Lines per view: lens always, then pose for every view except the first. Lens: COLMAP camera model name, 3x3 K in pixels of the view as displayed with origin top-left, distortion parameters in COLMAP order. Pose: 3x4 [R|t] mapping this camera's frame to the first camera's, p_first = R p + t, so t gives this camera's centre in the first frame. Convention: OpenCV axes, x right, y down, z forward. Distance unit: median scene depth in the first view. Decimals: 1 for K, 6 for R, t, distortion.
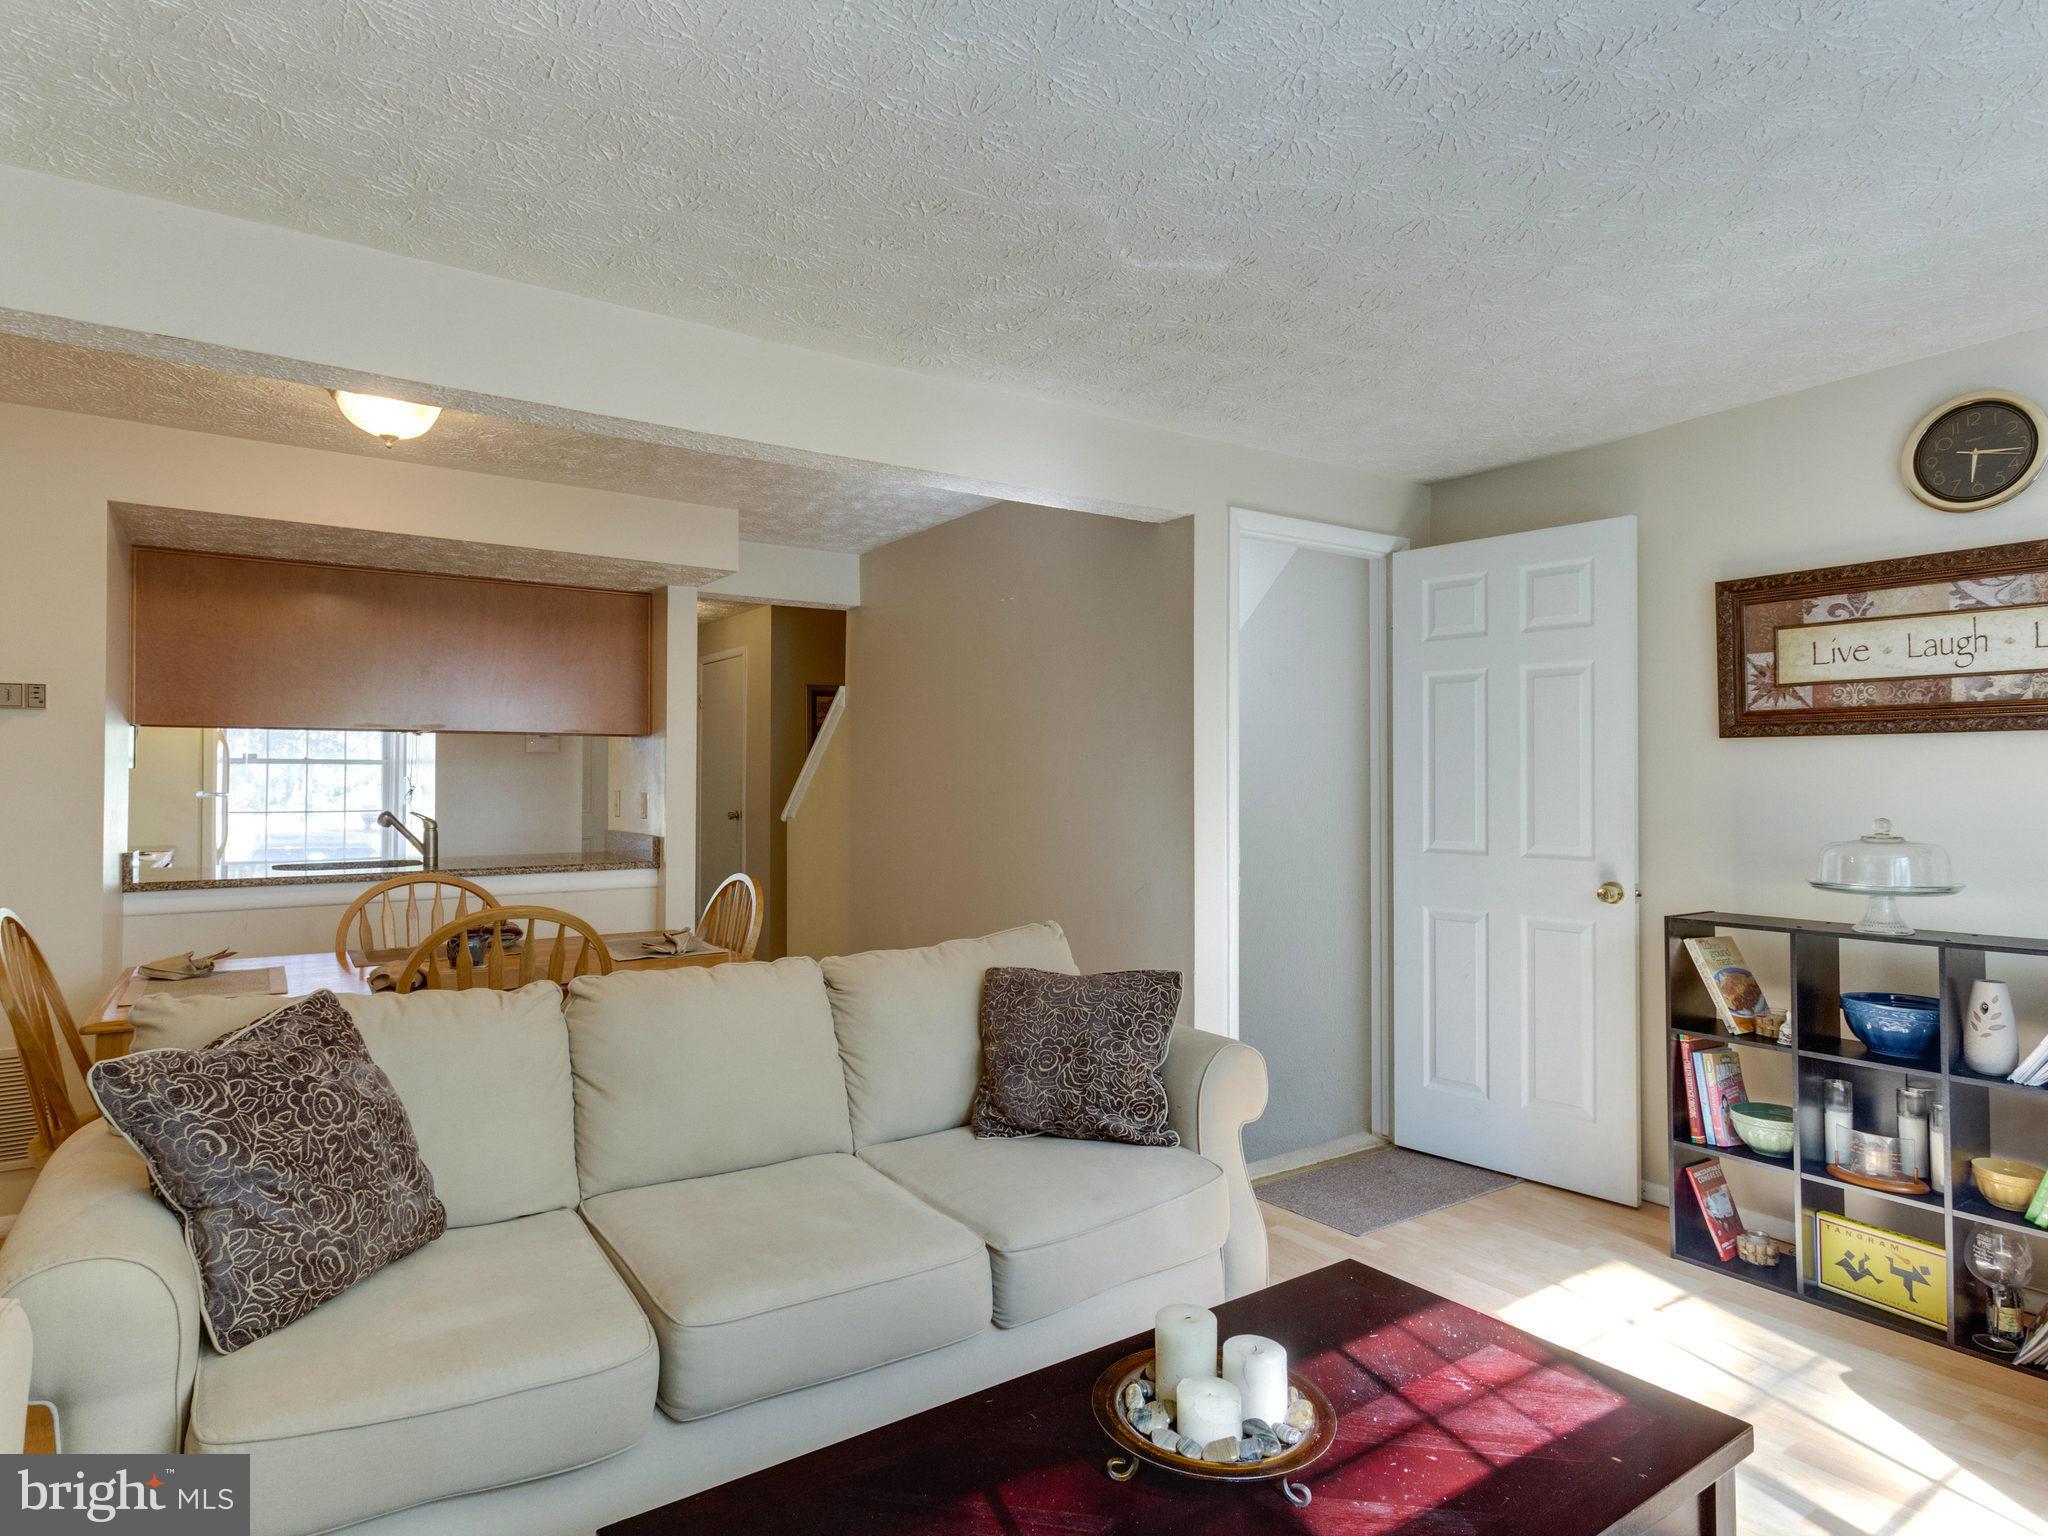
lens RADIAL K [[1126.2, 0, 1019.8], [0, 1126.2, 762.5], [0, 0, 1]] dist [0.004297, -0.002218]
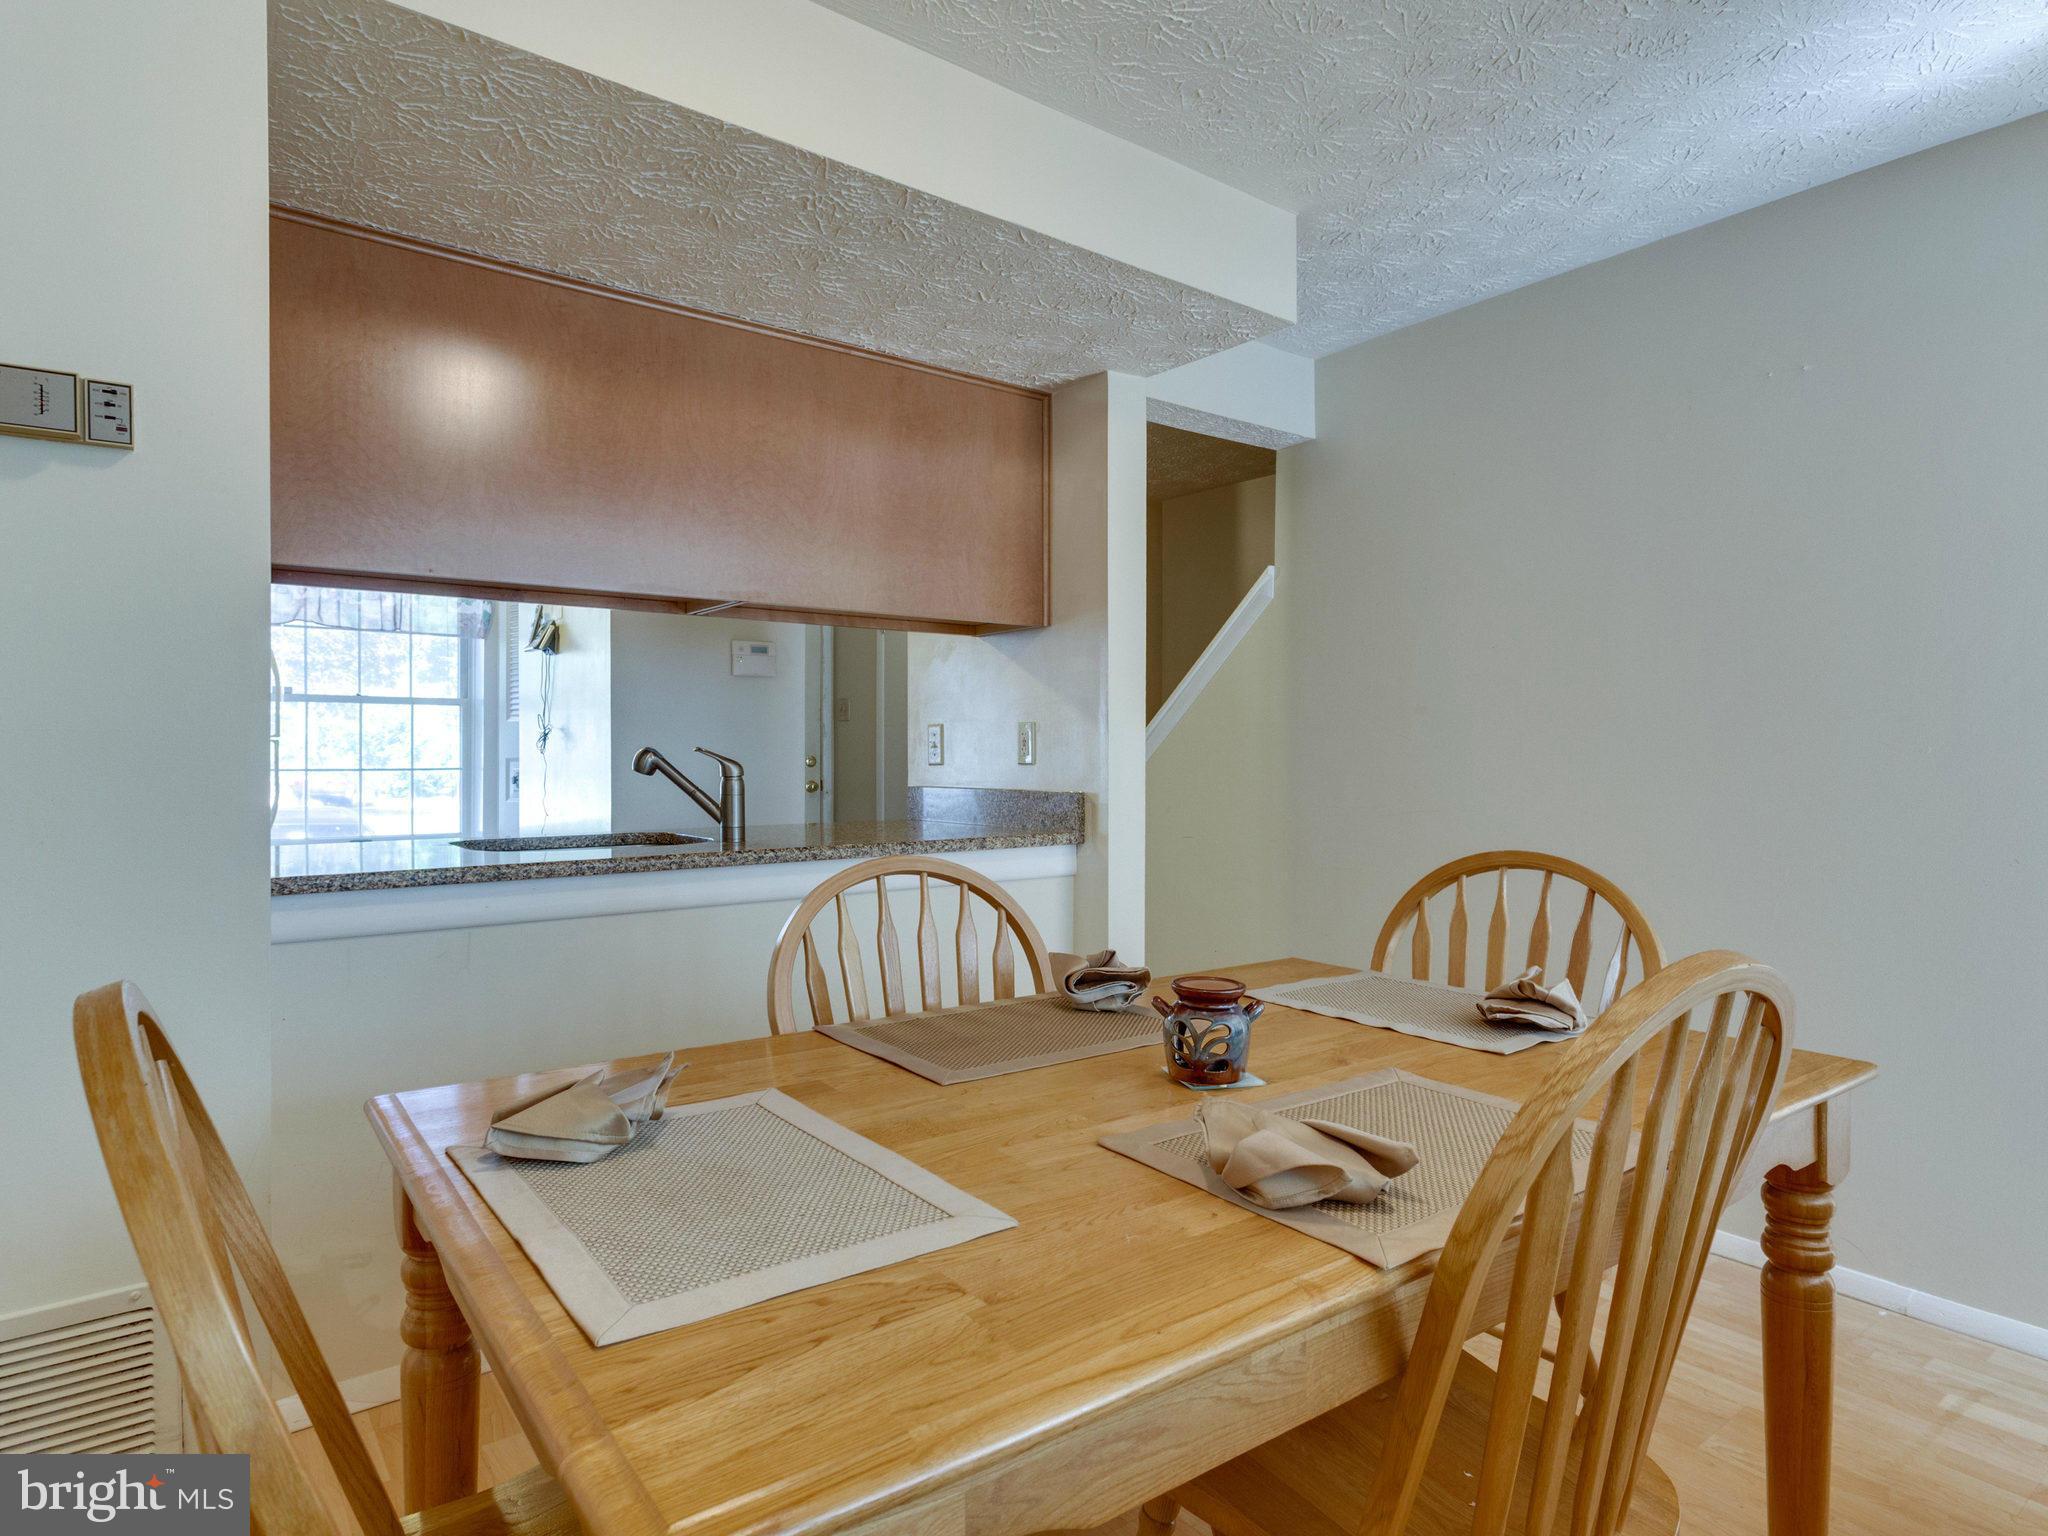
lens RADIAL K [[1152.0, 0, 1024.0], [0, 1152.0, 768.0], [0, 0, 1]] dist [0.002109, -0.000163]
pose [[0.998485, -0.003407, 0.054921, -0.404591], [0.002038, 0.999686, 0.024970, 0.038473], [-0.054989, -0.024820, 0.998178, 0.406171]]
